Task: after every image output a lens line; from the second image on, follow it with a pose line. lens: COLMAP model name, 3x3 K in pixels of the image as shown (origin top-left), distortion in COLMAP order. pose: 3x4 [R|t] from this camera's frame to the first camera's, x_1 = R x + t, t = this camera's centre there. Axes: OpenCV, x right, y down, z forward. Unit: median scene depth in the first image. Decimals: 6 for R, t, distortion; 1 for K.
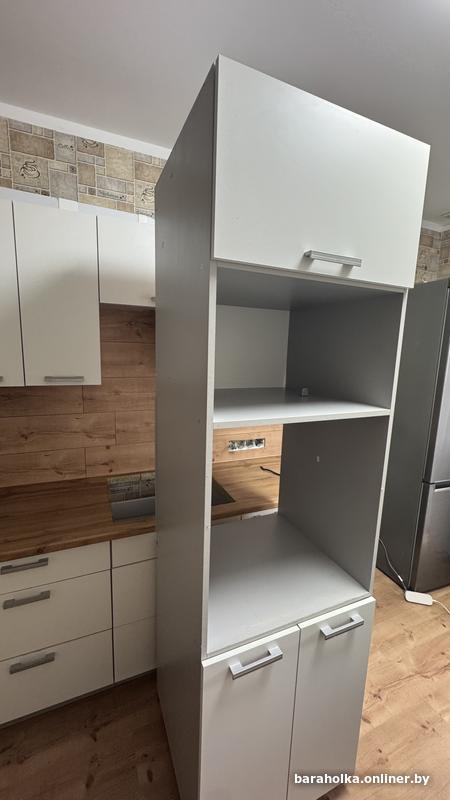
lens RADIAL K [[320.7, 0, 223.8], [0, 320.7, 398.9], [0, 0, 1]] dist [-0.005288, -0.000052]
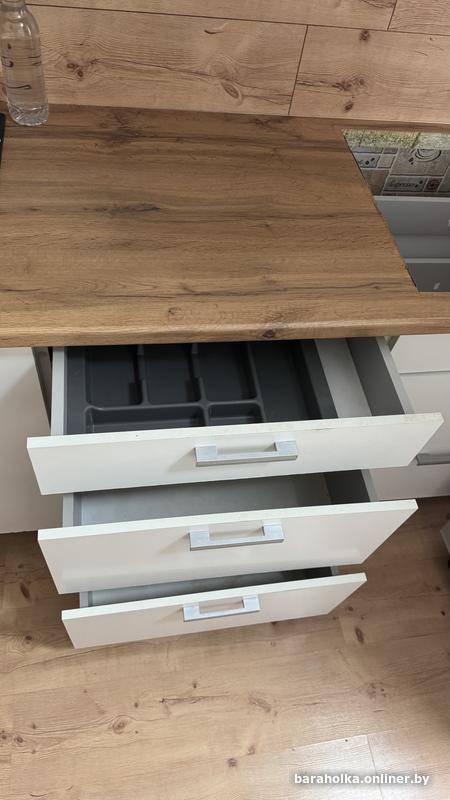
lens RADIAL K [[590.0, 0, 222.1], [0, 590.0, 430.8], [0, 0, 1]] dist [0.003578, -0.006992]
pose [[0.964134, 0.258090, -0.061924, -0.386039], [-0.136170, 0.681260, 0.719265, 0.005106], [0.227822, -0.685036, 0.691970, 0.246787]]
